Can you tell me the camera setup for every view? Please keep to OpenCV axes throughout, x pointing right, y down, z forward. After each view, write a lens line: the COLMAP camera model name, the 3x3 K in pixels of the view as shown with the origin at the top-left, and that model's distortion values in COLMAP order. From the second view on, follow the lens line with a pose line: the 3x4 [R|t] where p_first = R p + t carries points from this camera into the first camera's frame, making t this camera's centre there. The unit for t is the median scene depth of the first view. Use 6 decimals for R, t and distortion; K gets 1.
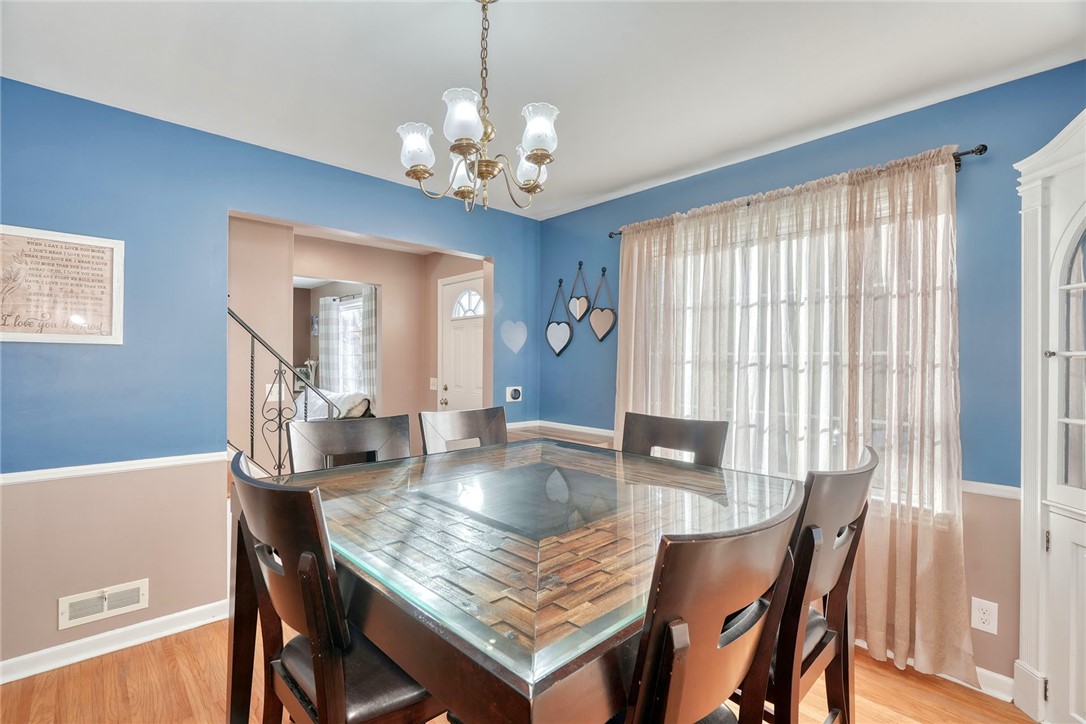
lens RADIAL K [[501.3, 0, 540.9], [0, 501.3, 359.0], [0, 0, 1]] dist [0.000202, 0.000525]
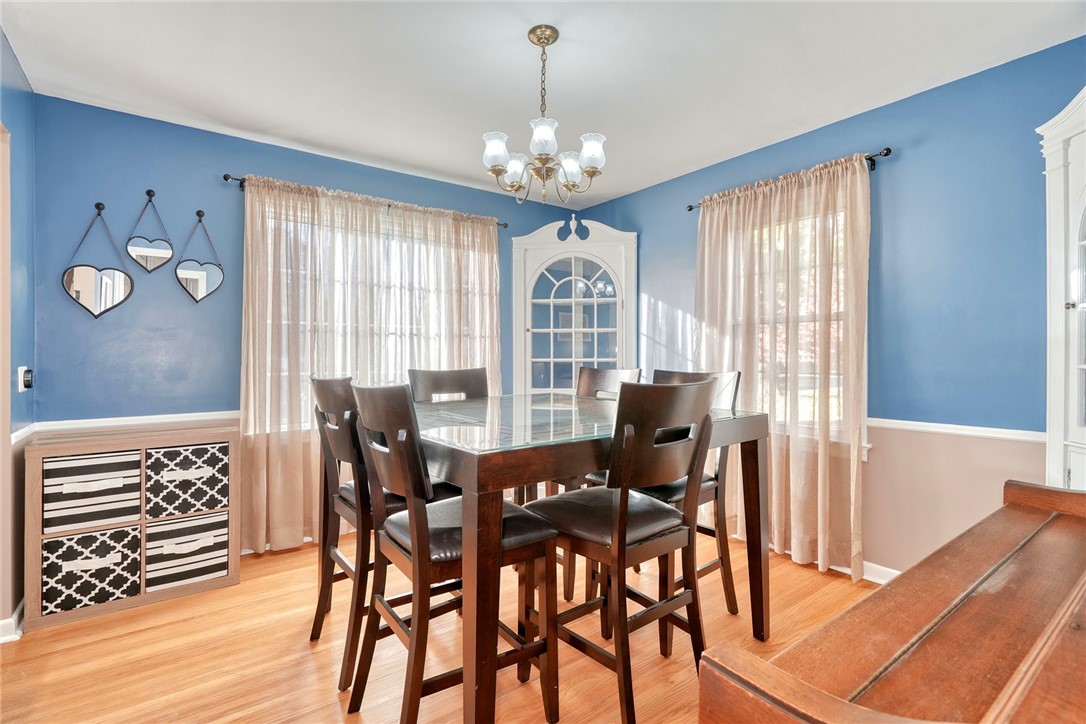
lens RADIAL K [[501.3, 0, 540.7], [0, 501.3, 357.6], [0, 0, 1]] dist [0.000202, 0.000525]
pose [[0.102080, -0.012303, 0.994700, -0.798915], [0.005805, 0.999914, 0.011772, 0.057997], [-0.994759, 0.004572, 0.102143, 0.494852]]
